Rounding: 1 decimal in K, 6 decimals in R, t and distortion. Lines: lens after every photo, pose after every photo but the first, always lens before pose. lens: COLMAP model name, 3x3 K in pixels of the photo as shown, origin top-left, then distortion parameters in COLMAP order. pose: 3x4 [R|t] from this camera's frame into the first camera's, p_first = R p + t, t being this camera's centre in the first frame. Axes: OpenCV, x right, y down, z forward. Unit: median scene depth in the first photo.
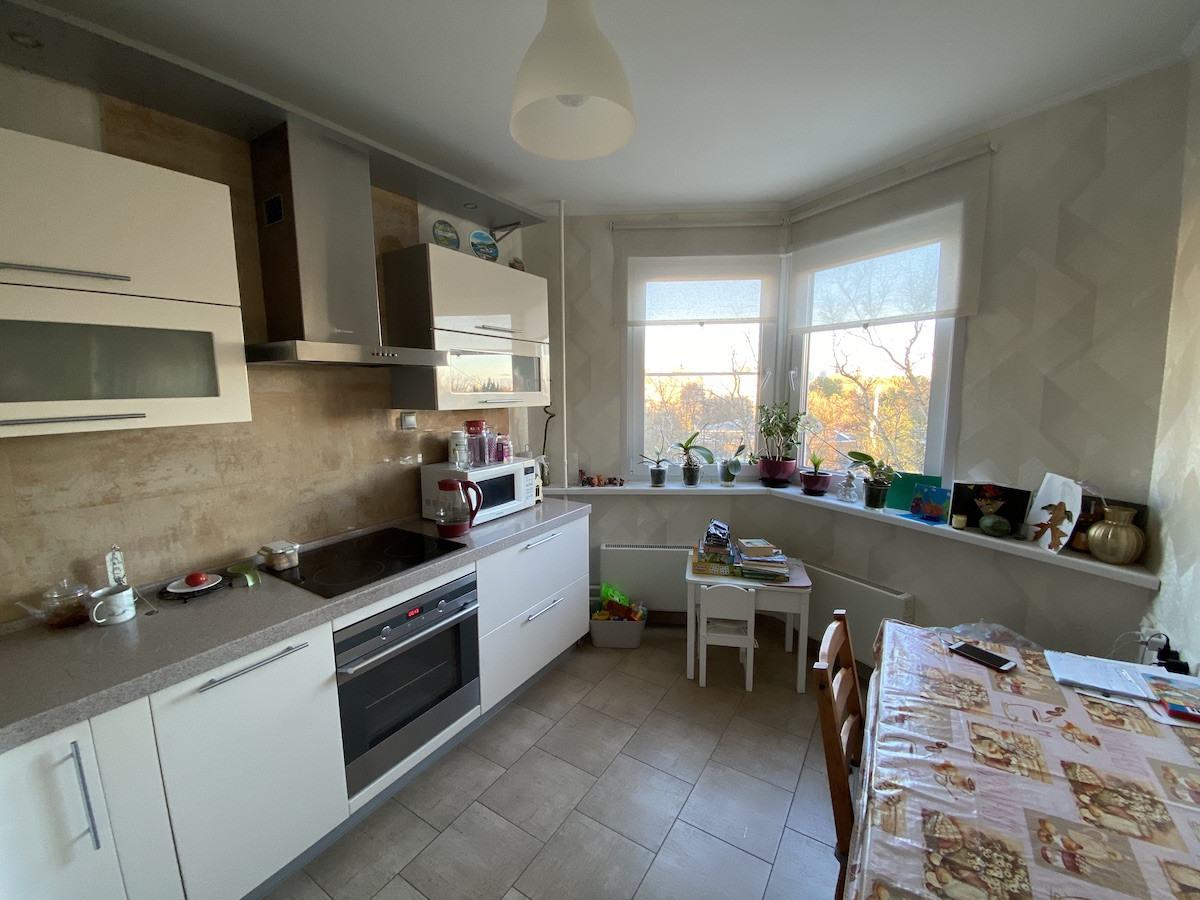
lens RADIAL K [[475.7, 0, 602.5], [0, 475.7, 450.8], [0, 0, 1]] dist [0.017807, -0.017603]
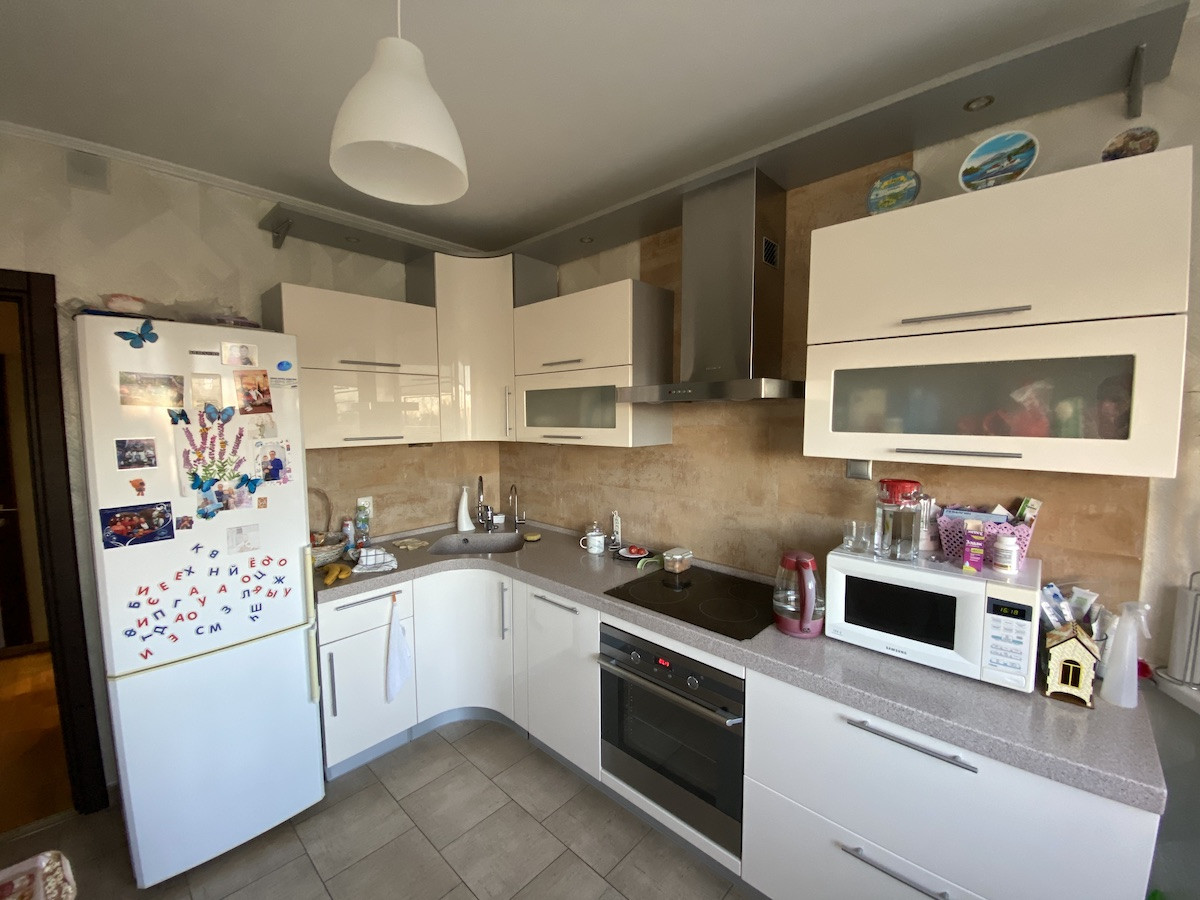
lens RADIAL K [[475.7, 0, 602.5], [0, 475.7, 450.8], [0, 0, 1]] dist [0.017807, -0.017603]
pose [[-0.181005, 0.080220, -0.980205, 0.469441], [-0.129673, 0.986020, 0.104641, -0.140978], [0.974896, 0.146047, -0.168072, 0.898878]]
